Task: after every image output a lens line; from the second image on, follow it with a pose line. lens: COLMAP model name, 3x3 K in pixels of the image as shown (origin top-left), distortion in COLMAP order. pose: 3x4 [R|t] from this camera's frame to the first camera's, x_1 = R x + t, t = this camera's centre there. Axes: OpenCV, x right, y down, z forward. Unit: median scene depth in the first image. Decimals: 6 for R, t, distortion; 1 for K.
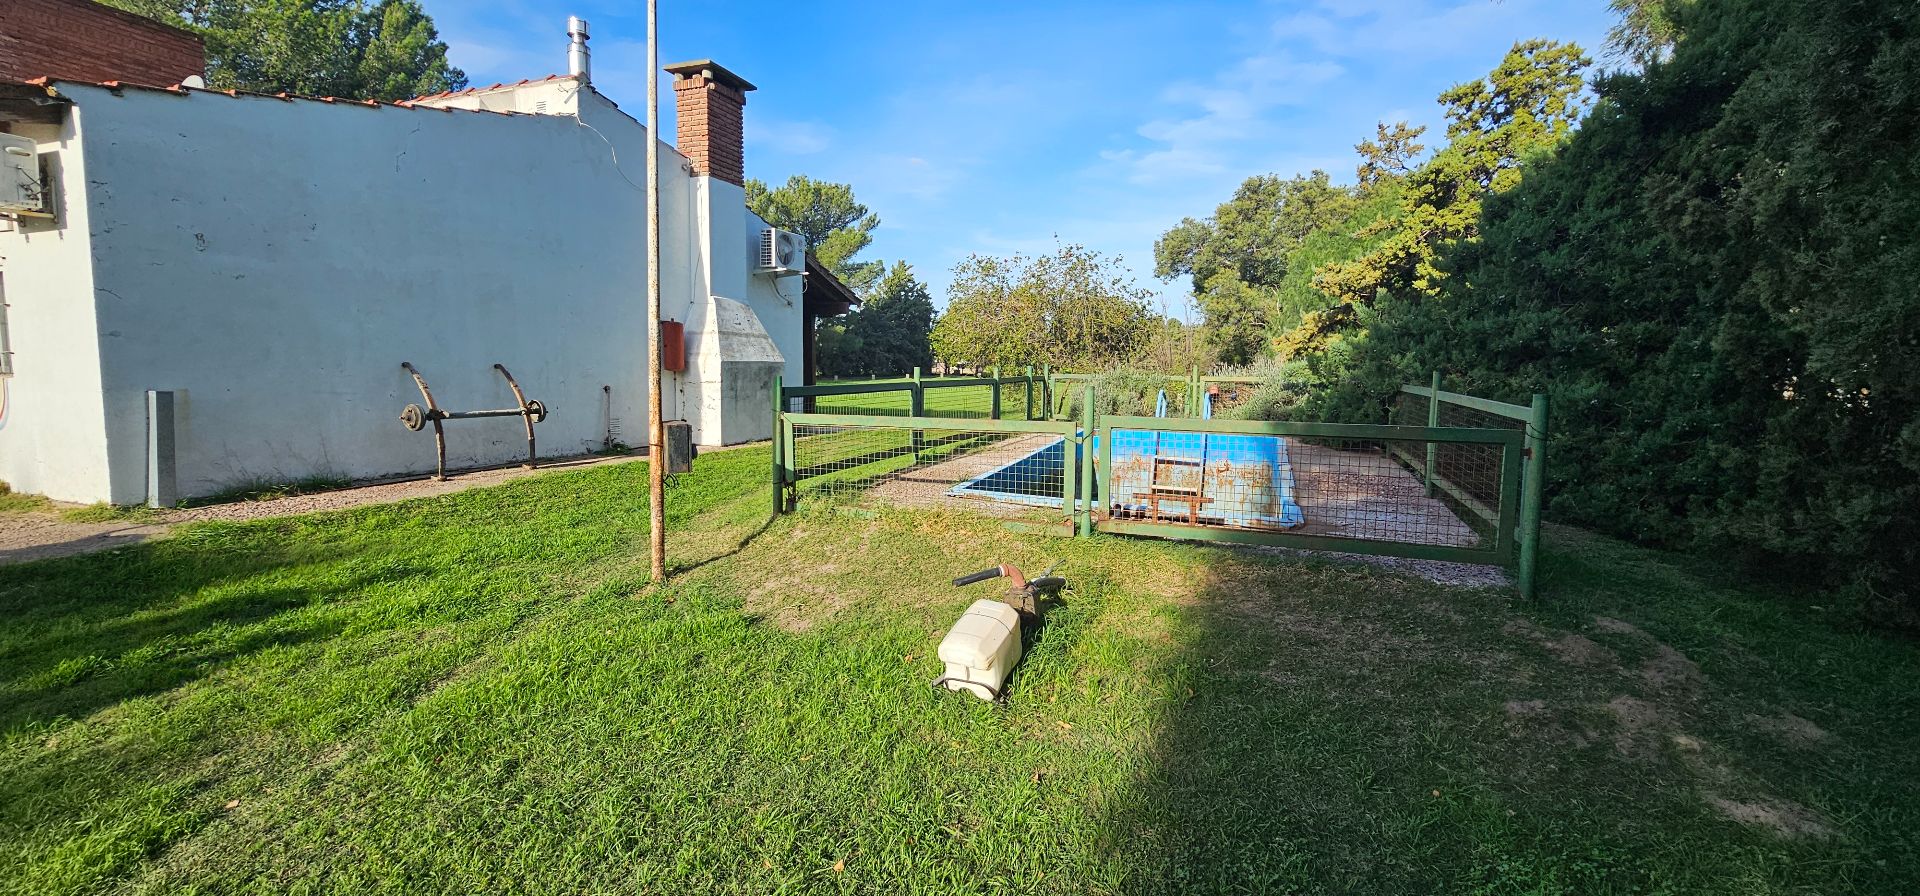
lens RADIAL K [[778.5, 0, 965.8], [0, 778.5, 436.8], [0, 0, 1]] dist [-0.000380, -0.000680]
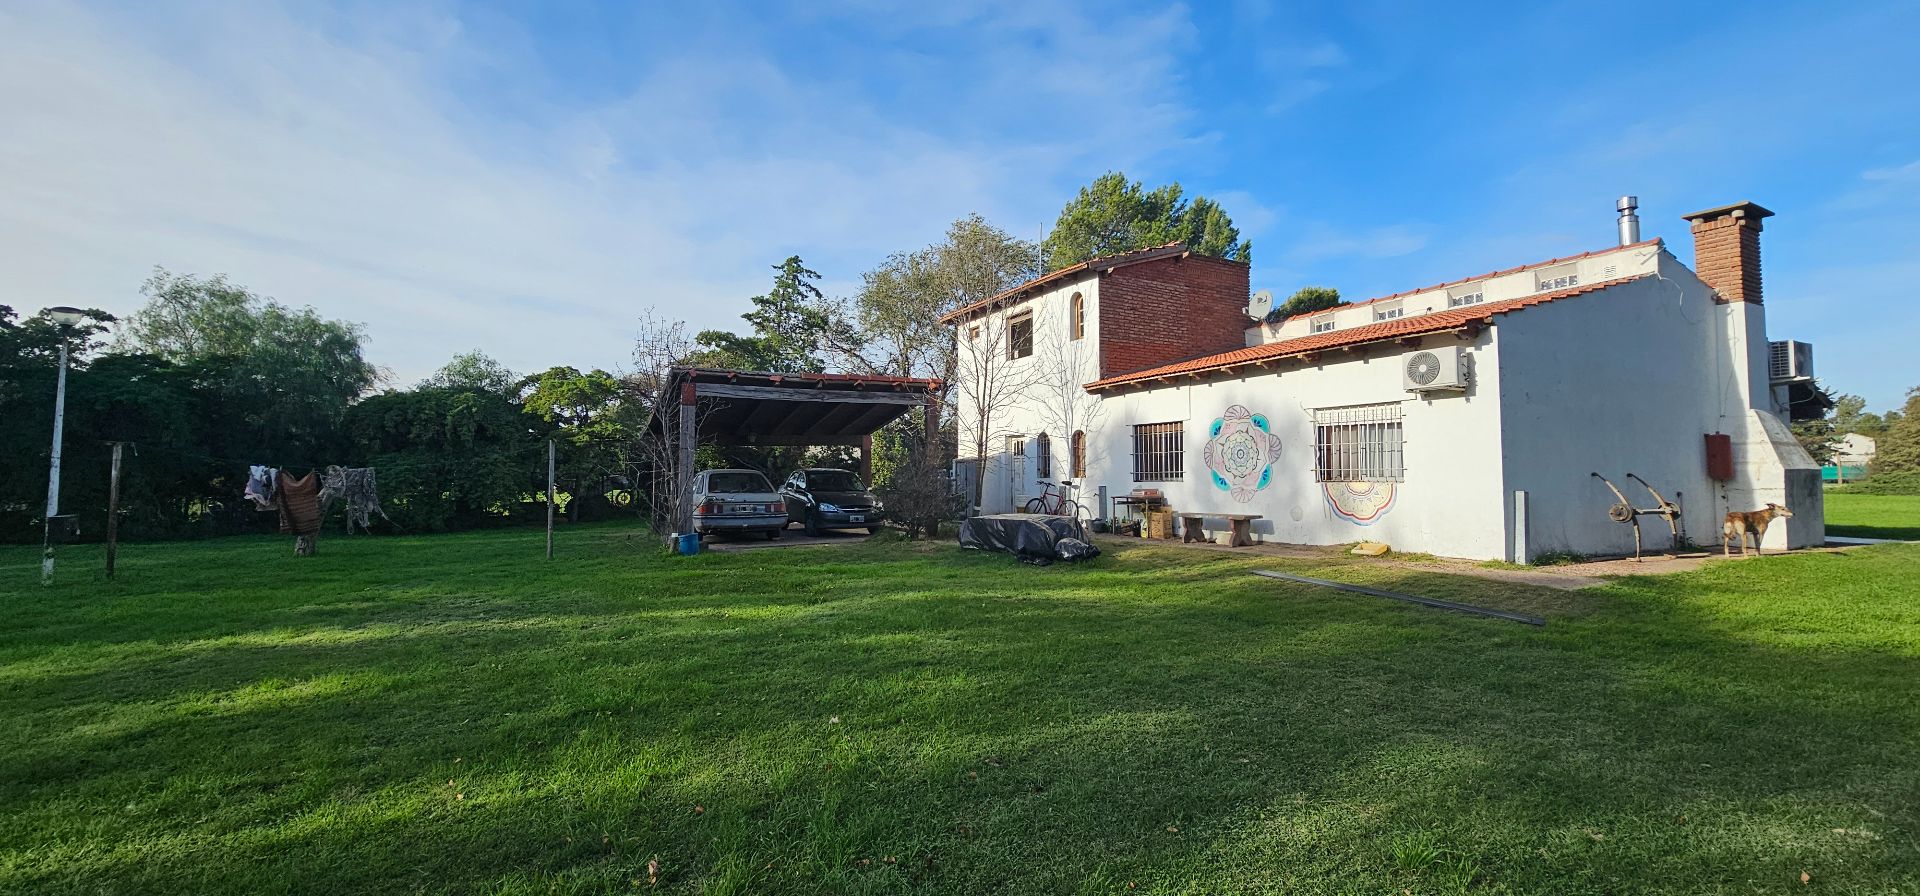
lens RADIAL K [[778.5, 0, 965.8], [0, 778.5, 436.8], [0, 0, 1]] dist [-0.000380, -0.000680]
pose [[0.756796, -0.037504, -0.652575, -0.459622], [-0.054765, 0.991204, -0.120476, 0.046588], [0.651353, 0.126914, 0.748085, -0.519883]]
